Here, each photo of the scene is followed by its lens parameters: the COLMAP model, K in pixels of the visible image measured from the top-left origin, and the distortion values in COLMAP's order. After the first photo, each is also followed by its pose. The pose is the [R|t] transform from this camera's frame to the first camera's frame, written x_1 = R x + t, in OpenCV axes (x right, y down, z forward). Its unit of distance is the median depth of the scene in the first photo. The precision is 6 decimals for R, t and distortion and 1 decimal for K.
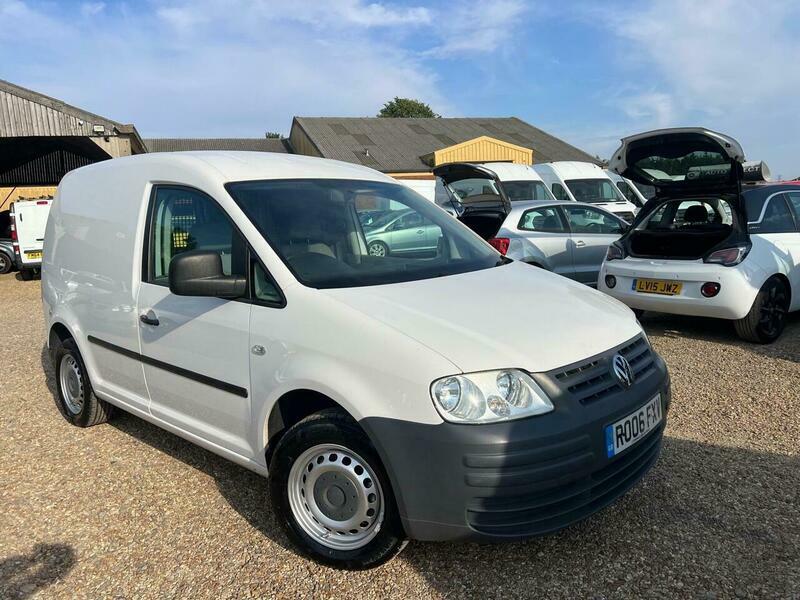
lens RADIAL K [[602.5, 0, 393.3], [0, 602.5, 300.8], [0, 0, 1]] dist [0.054253, -0.059279]
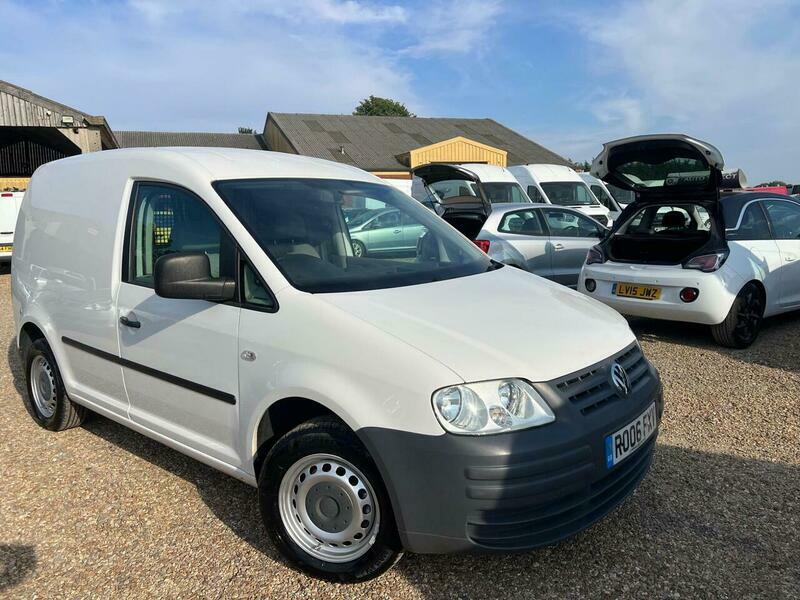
lens RADIAL K [[602.5, 0, 393.3], [0, 602.5, 302.9], [0, 0, 1]] dist [0.054253, -0.059279]
pose [[0.998884, 0.011294, 0.045864, -0.029781], [-0.011550, 0.999919, 0.005307, -0.008279], [-0.045800, -0.005831, 0.998934, 0.020081]]
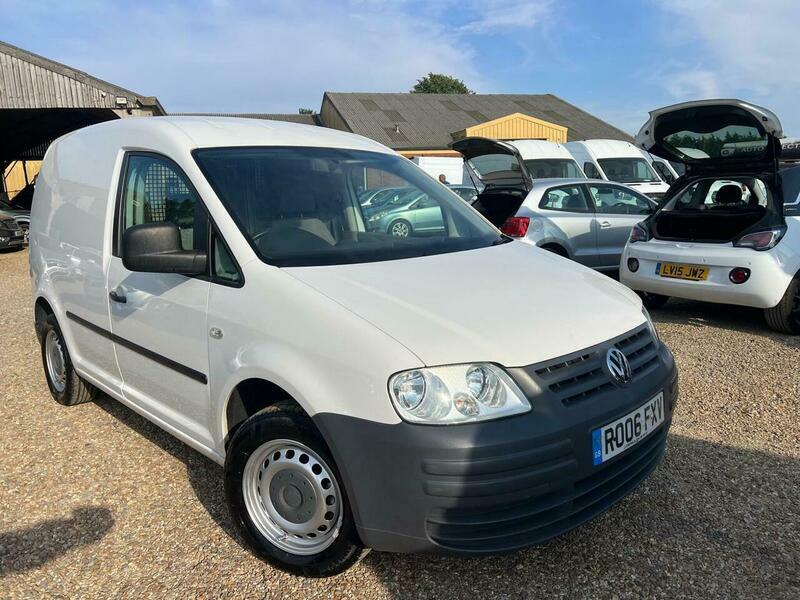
lens RADIAL K [[602.5, 0, 399.7], [0, 602.5, 302.1], [0, 0, 1]] dist [0.054253, -0.059279]
pose [[0.998953, 0.021105, -0.040588, 0.070841], [-0.019620, 0.999136, 0.036630, -0.003189], [0.041326, -0.035795, 0.998504, 0.081950]]
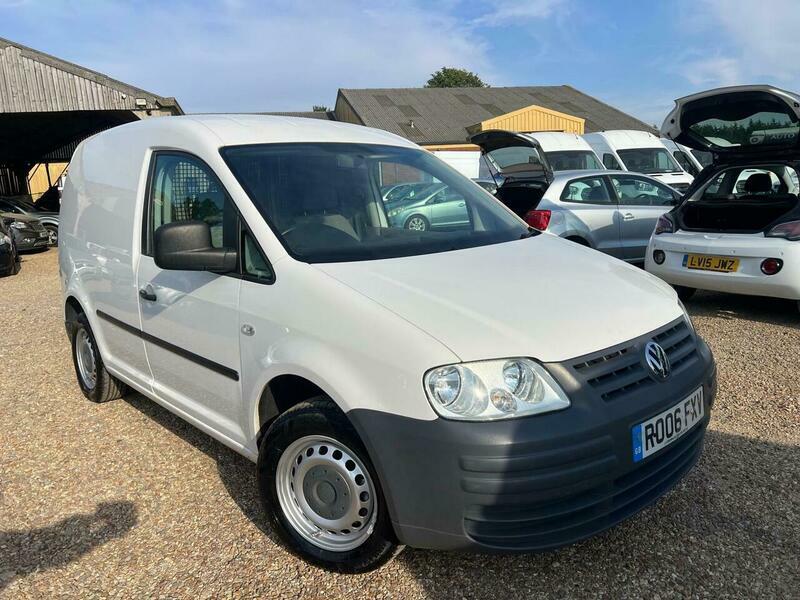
lens RADIAL K [[602.5, 0, 392.1], [0, 602.5, 301.5], [0, 0, 1]] dist [0.054253, -0.059279]
pose [[0.996849, 0.010942, -0.078568, 0.052753], [-0.007565, 0.999040, 0.043160, -0.002025], [0.078964, -0.042429, 0.995974, 0.086637]]
